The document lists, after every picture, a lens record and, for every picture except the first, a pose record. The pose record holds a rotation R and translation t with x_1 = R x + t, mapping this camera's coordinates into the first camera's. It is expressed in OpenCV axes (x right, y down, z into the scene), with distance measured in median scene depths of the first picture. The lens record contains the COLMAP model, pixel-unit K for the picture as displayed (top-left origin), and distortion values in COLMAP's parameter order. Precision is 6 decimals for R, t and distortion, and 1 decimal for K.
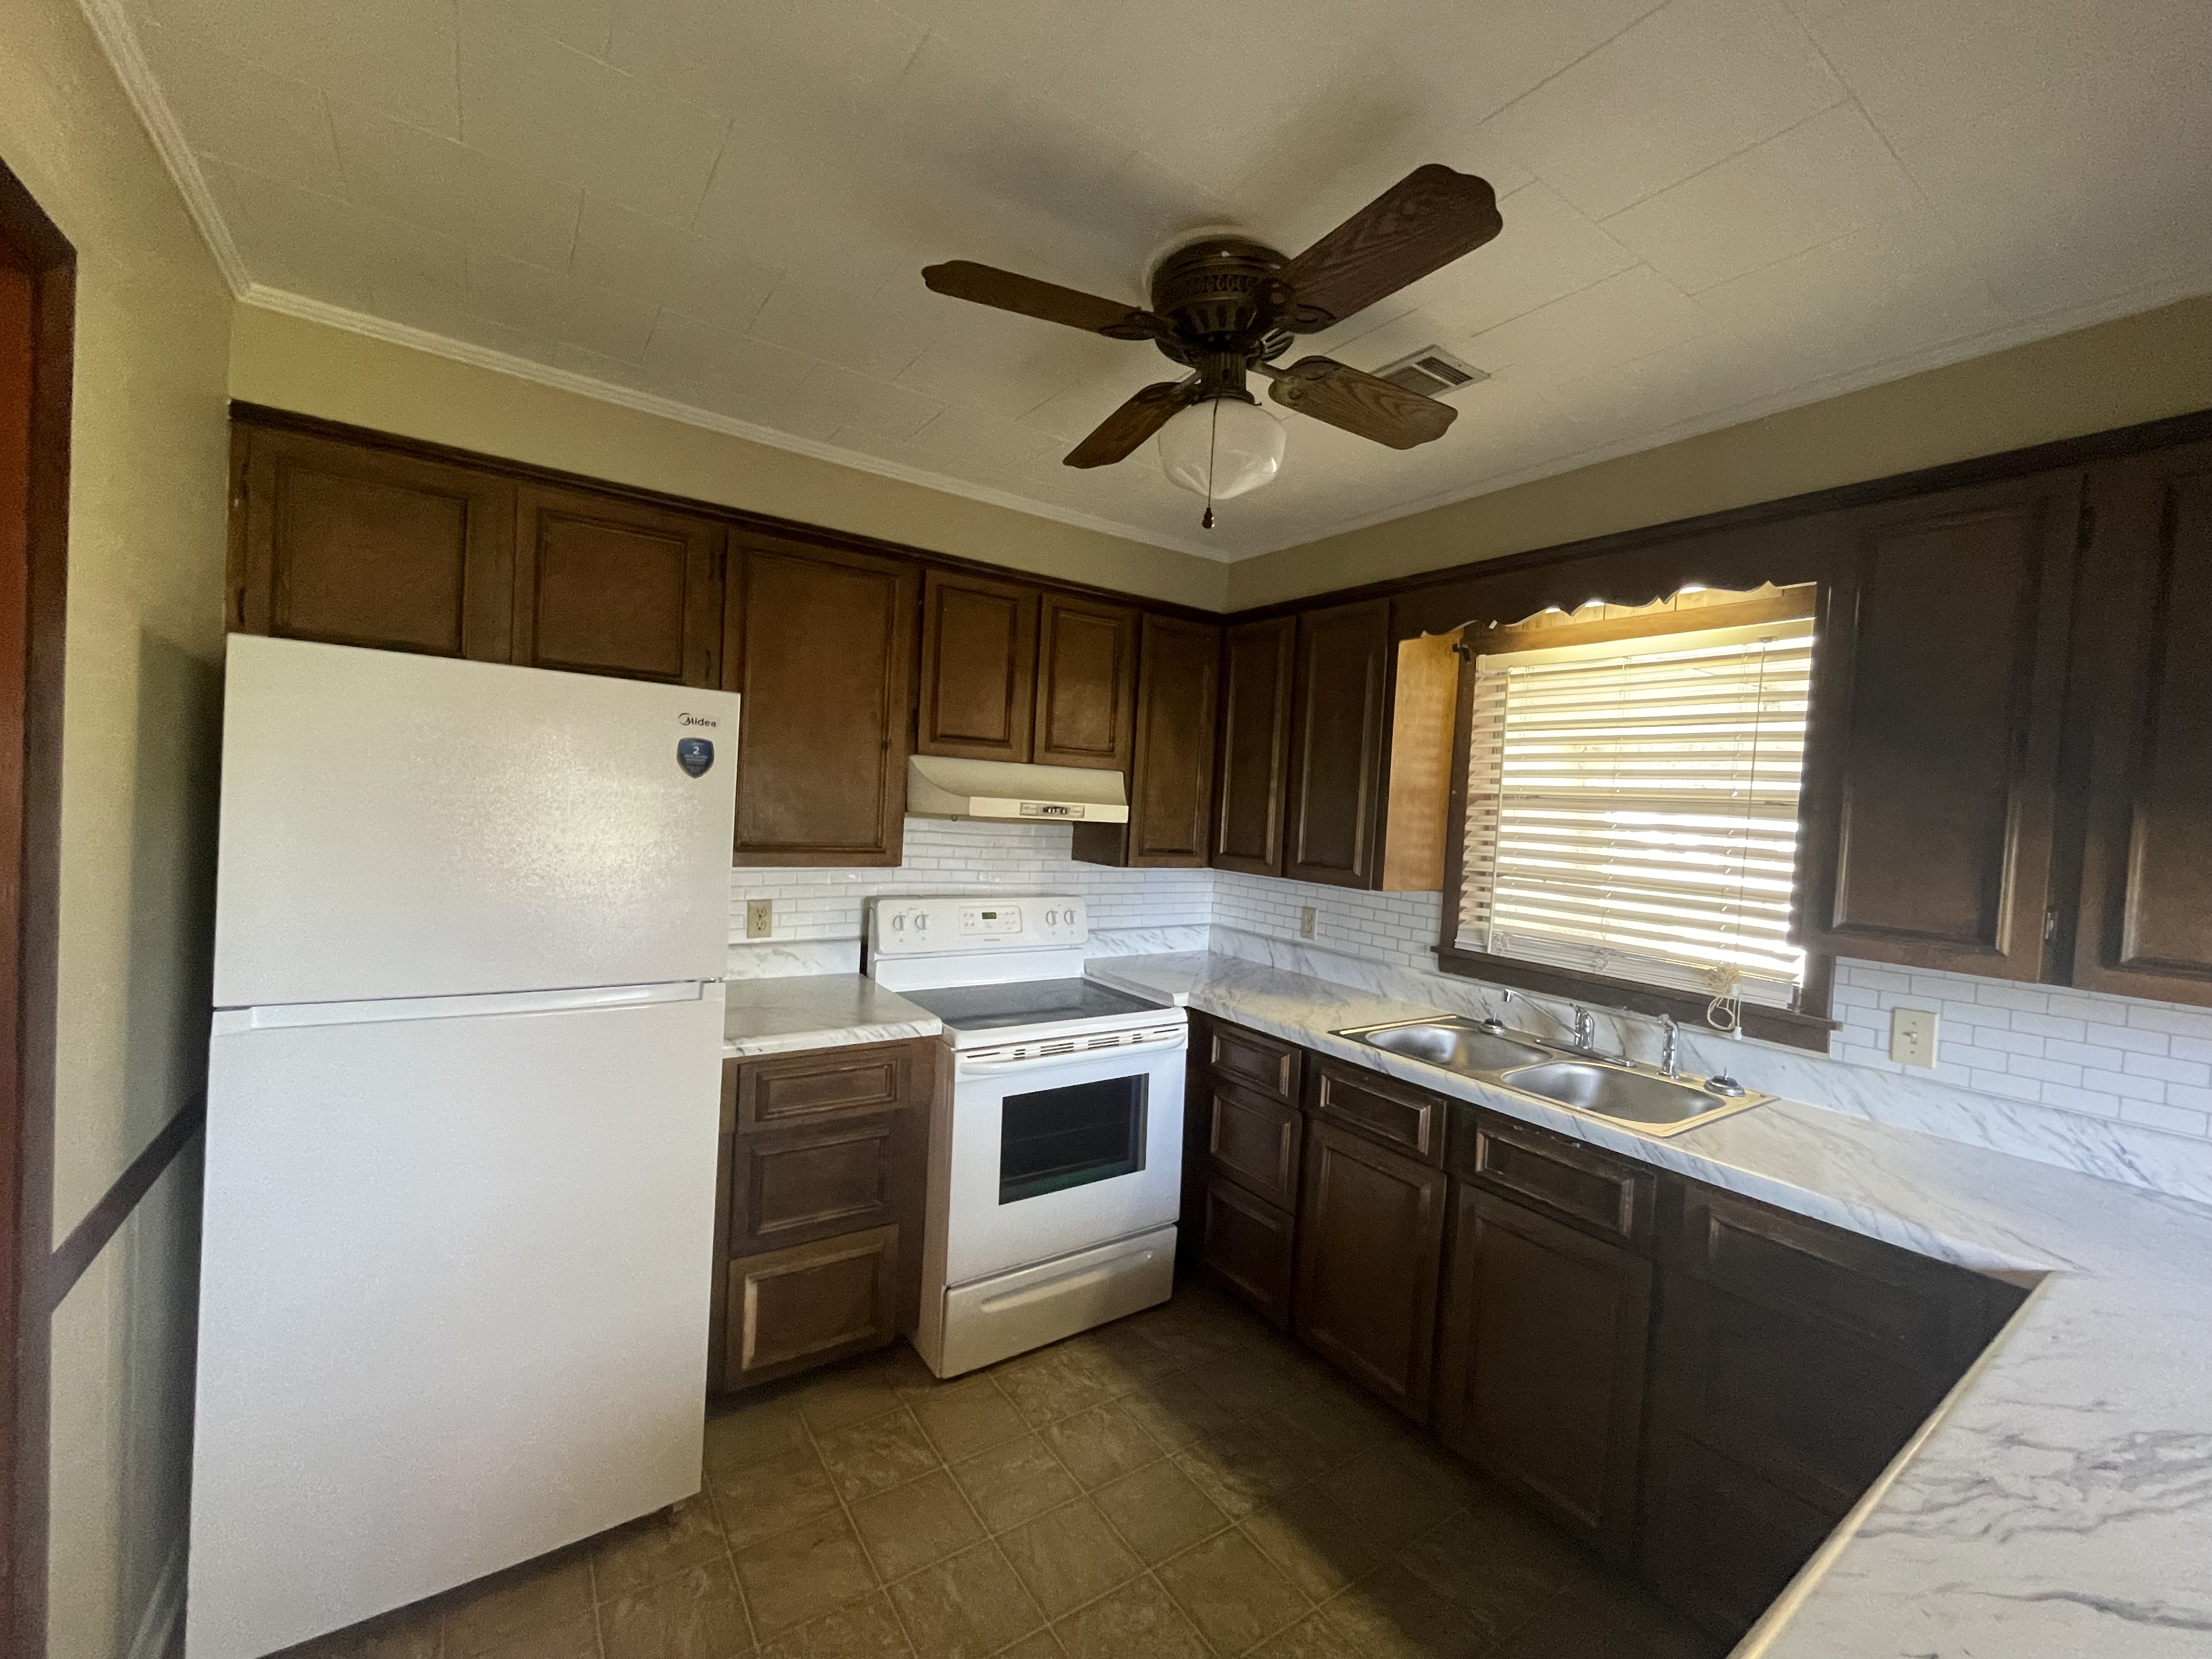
lens RADIAL K [[897.1, 0, 1106.6], [0, 897.1, 825.6], [0, 0, 1]] dist [0.000050, 0.000098]
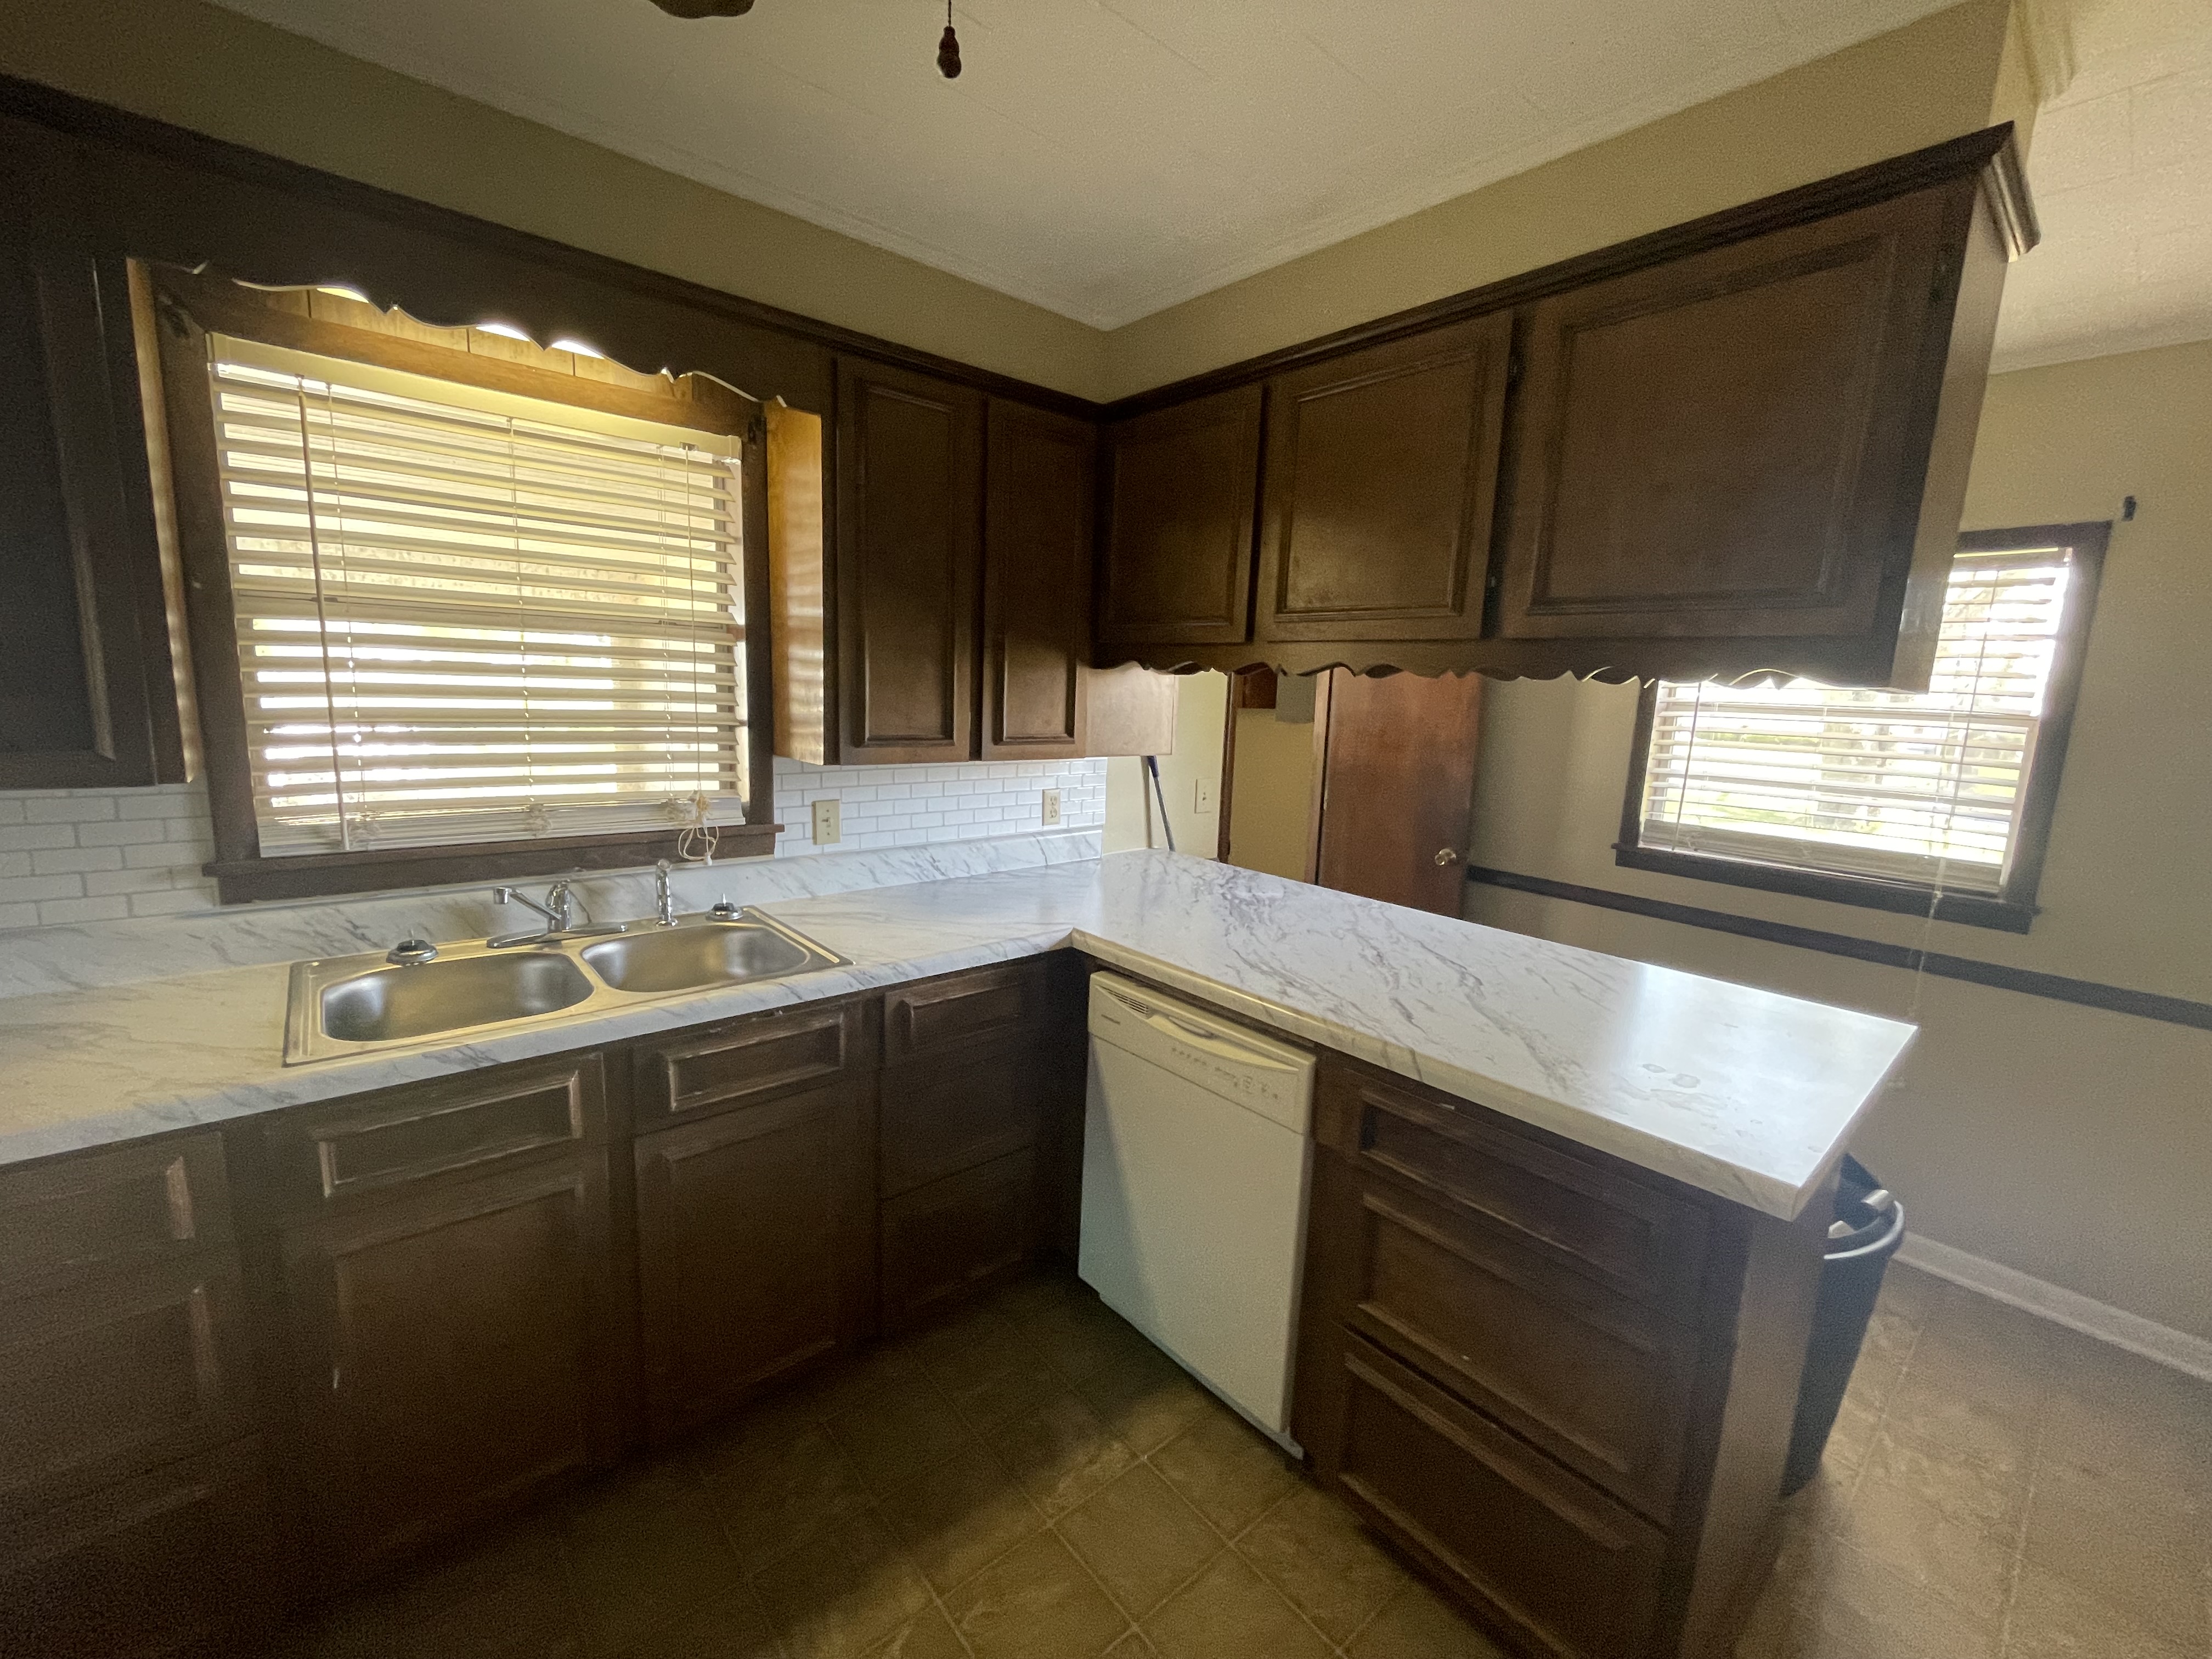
lens RADIAL K [[897.1, 0, 1103.1], [0, 897.1, 835.9], [0, 0, 1]] dist [0.000050, 0.000098]
pose [[-0.093183, -0.222987, 0.970357, -0.325372], [-0.015919, 0.974807, 0.222481, -0.026064], [-0.995522, 0.005285, -0.094385, 0.697587]]
